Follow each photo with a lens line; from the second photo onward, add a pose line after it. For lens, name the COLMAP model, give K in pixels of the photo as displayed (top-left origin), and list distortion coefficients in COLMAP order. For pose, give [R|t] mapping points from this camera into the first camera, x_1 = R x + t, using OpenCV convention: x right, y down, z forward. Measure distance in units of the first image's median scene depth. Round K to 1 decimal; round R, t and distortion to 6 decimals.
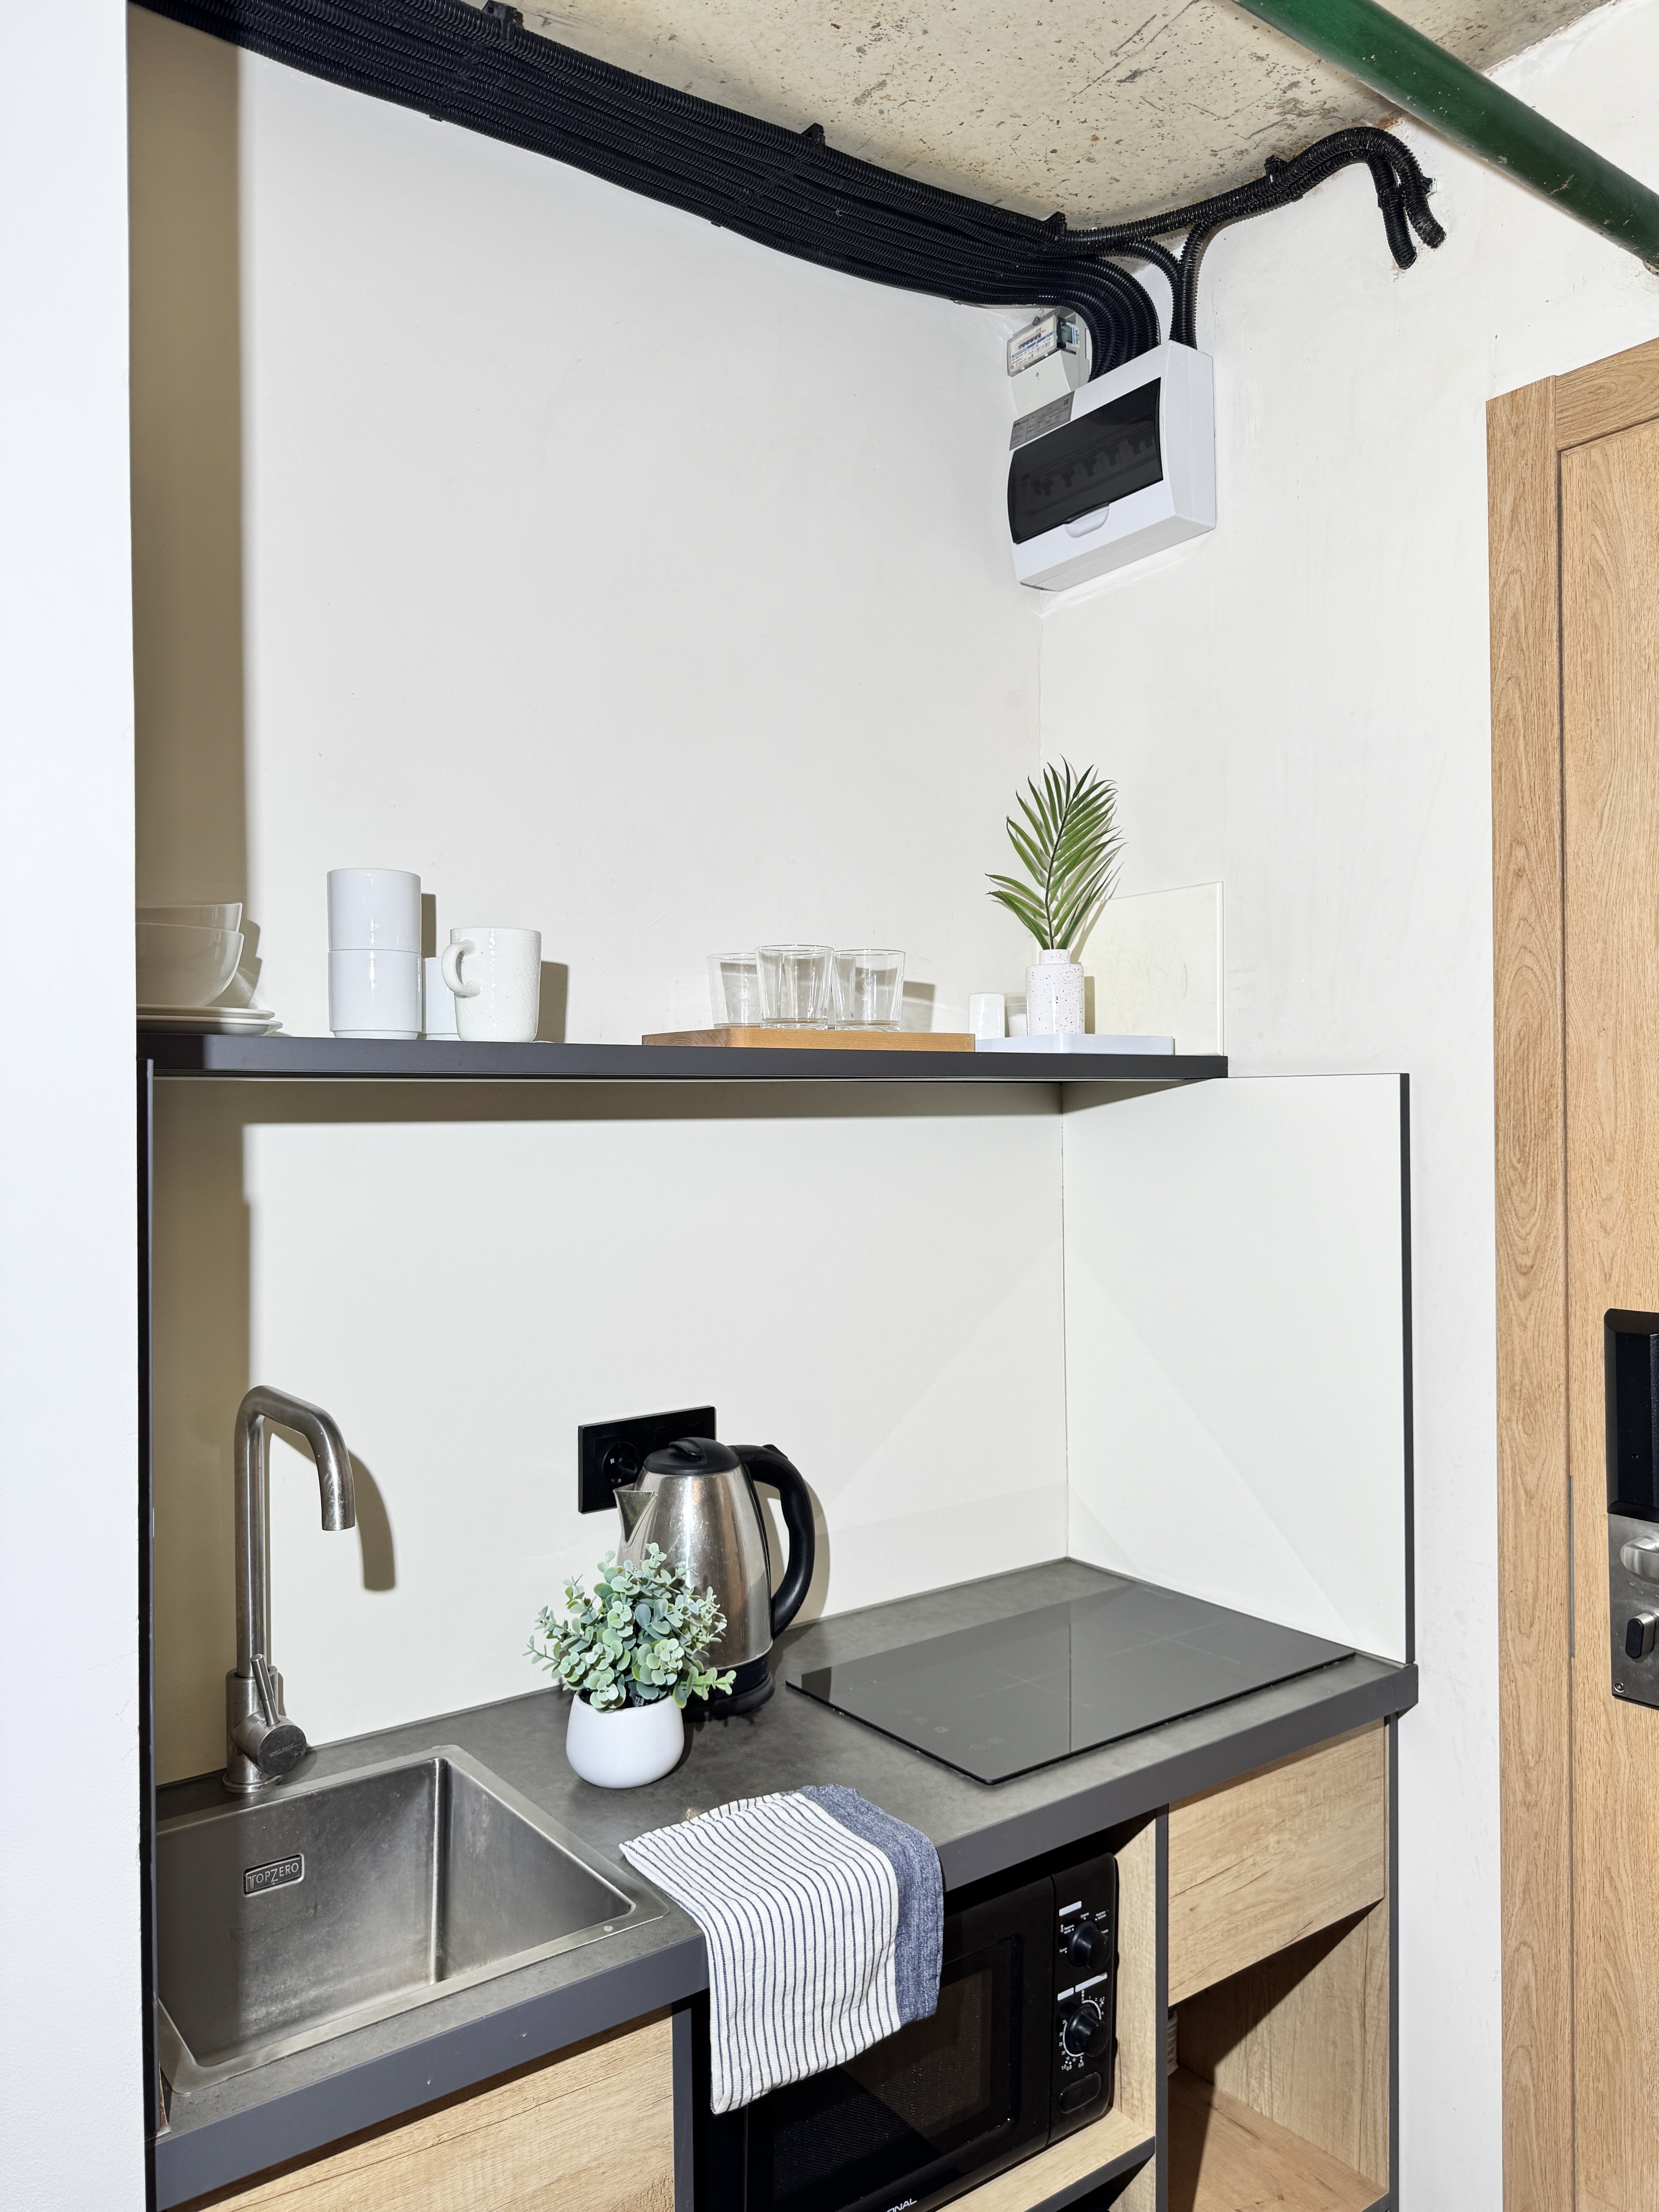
lens RADIAL K [[1572.0, 0, 832.4], [0, 1572.0, 1099.0], [0, 0, 1]] dist [0.005808, -0.018694]
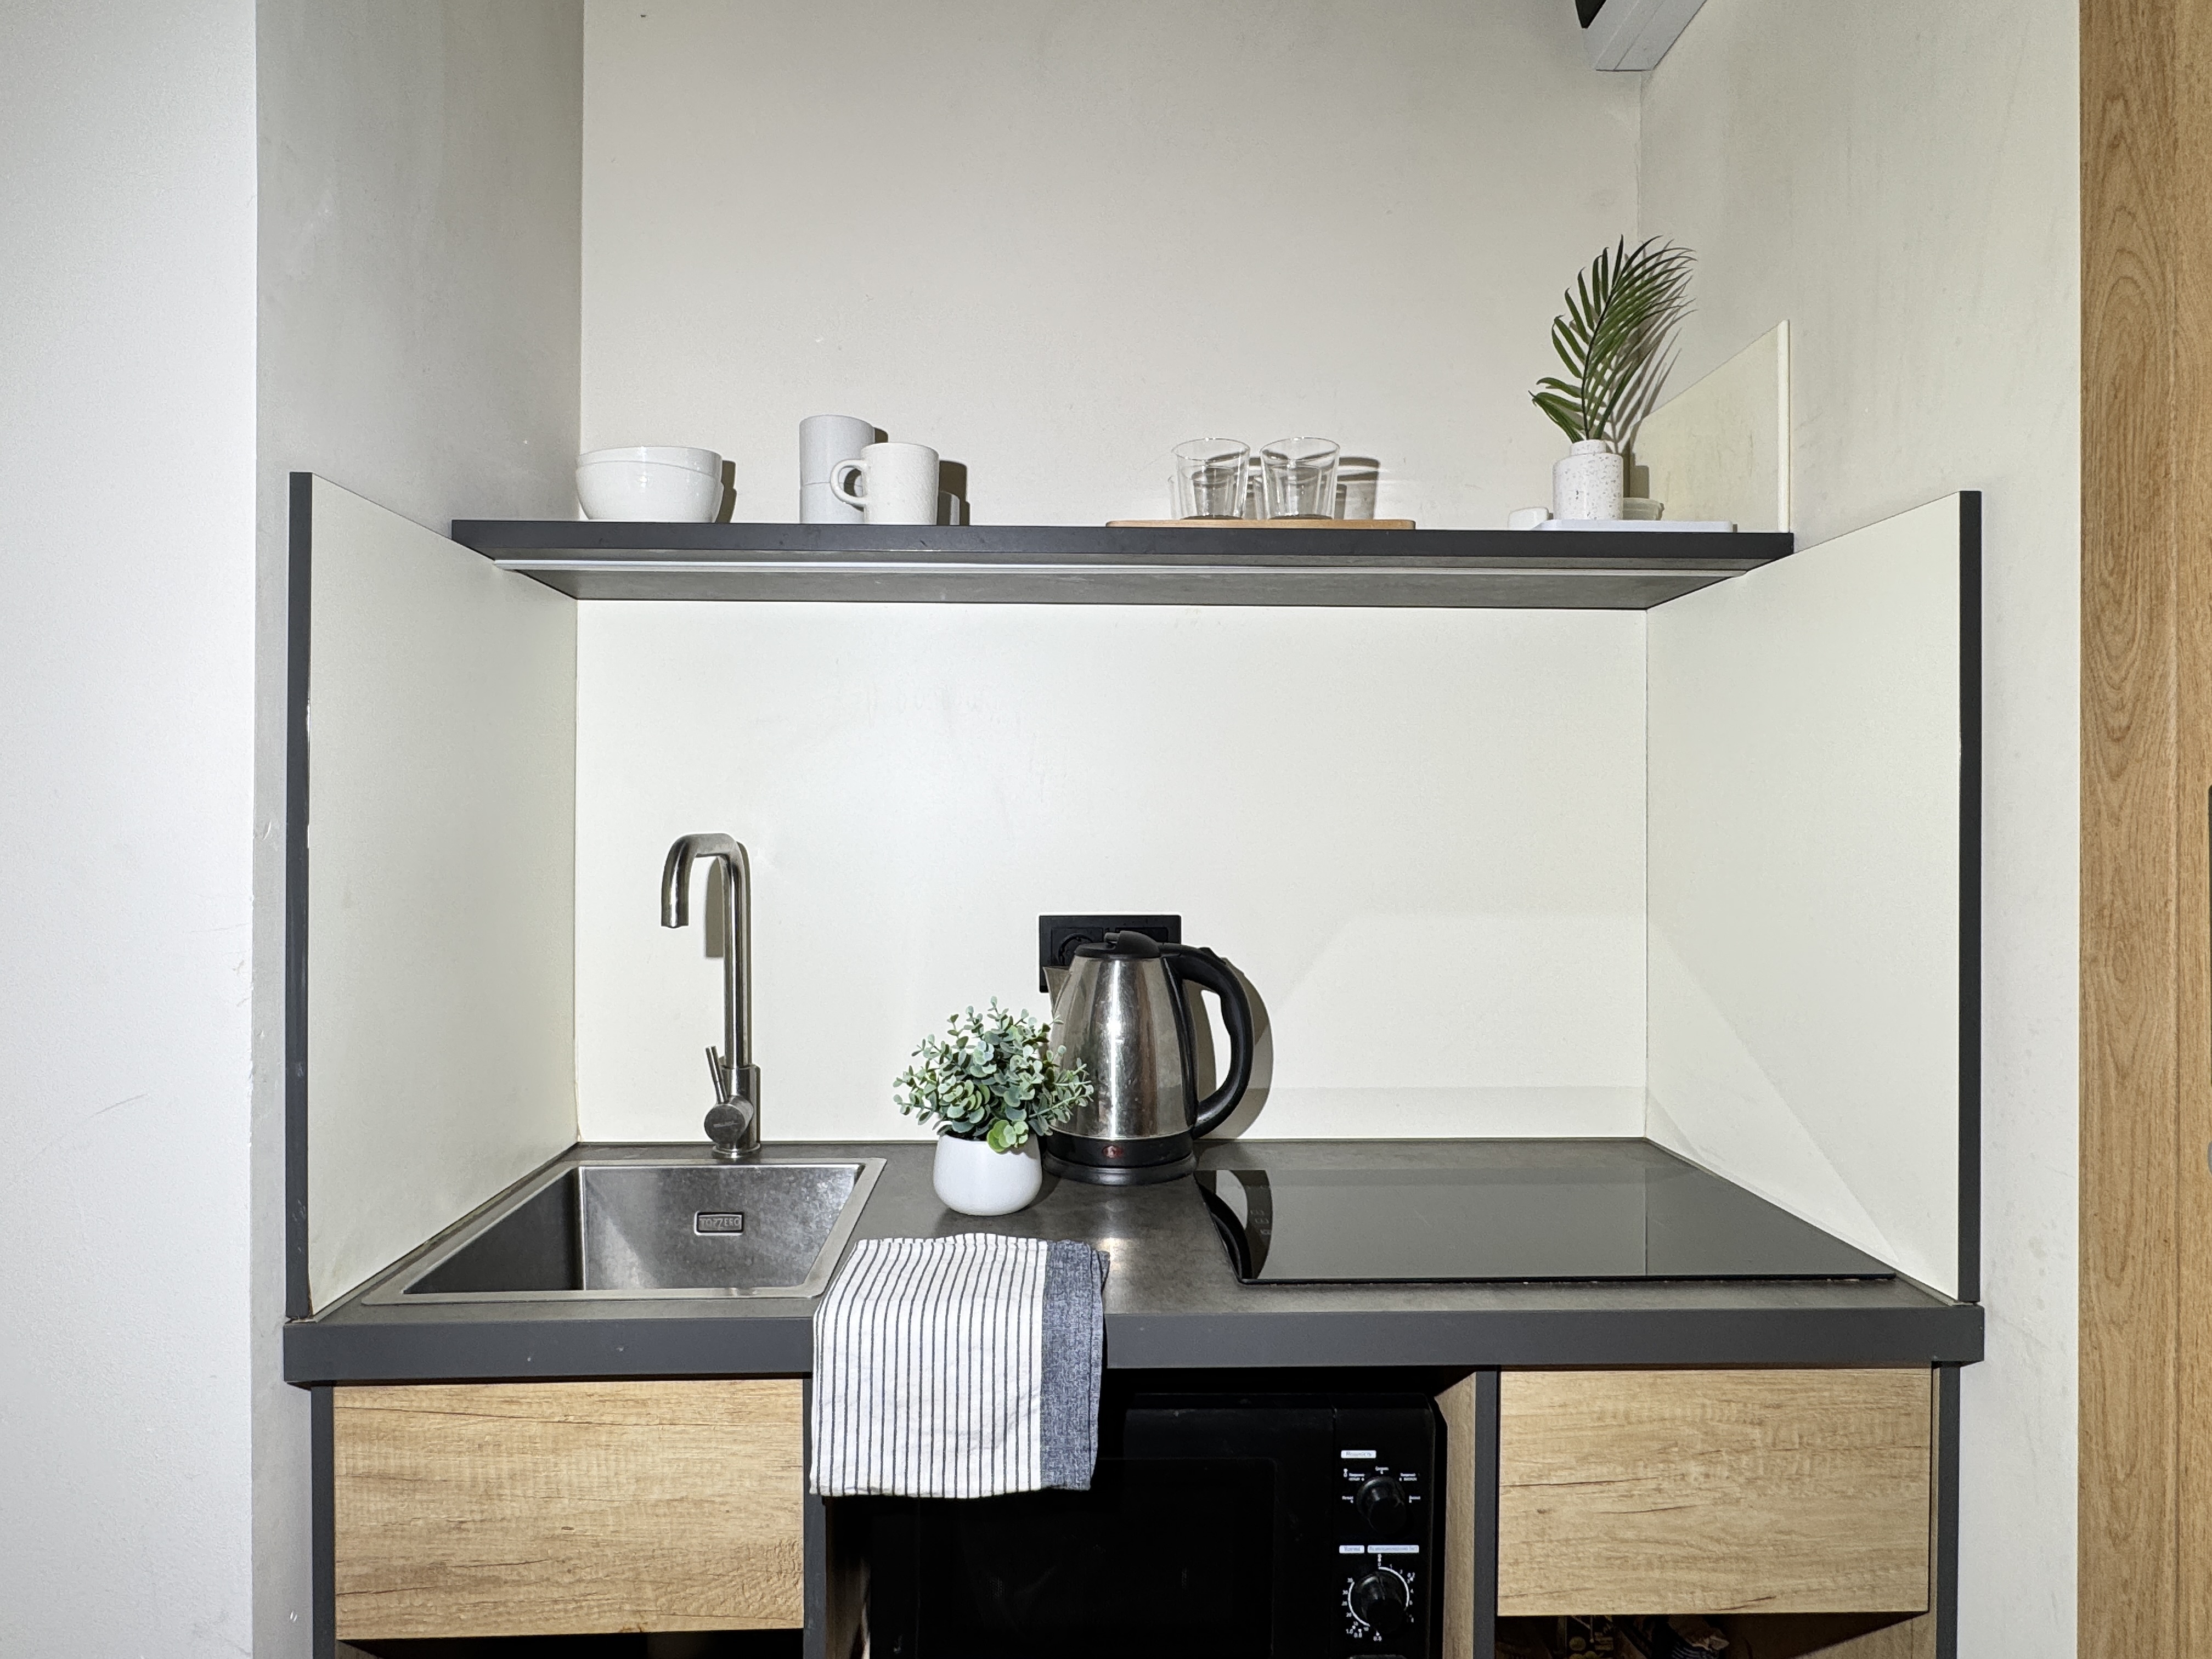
lens RADIAL K [[1202.8, 0, 1104.2], [0, 1202.8, 828.6], [0, 0, 1]] dist [-0.002824, -0.001609]
pose [[0.815272, 0.005826, -0.579048, 0.385330], [-0.003711, 0.999981, 0.004836, 0.148160], [0.579066, -0.001793, 0.815279, 0.338182]]
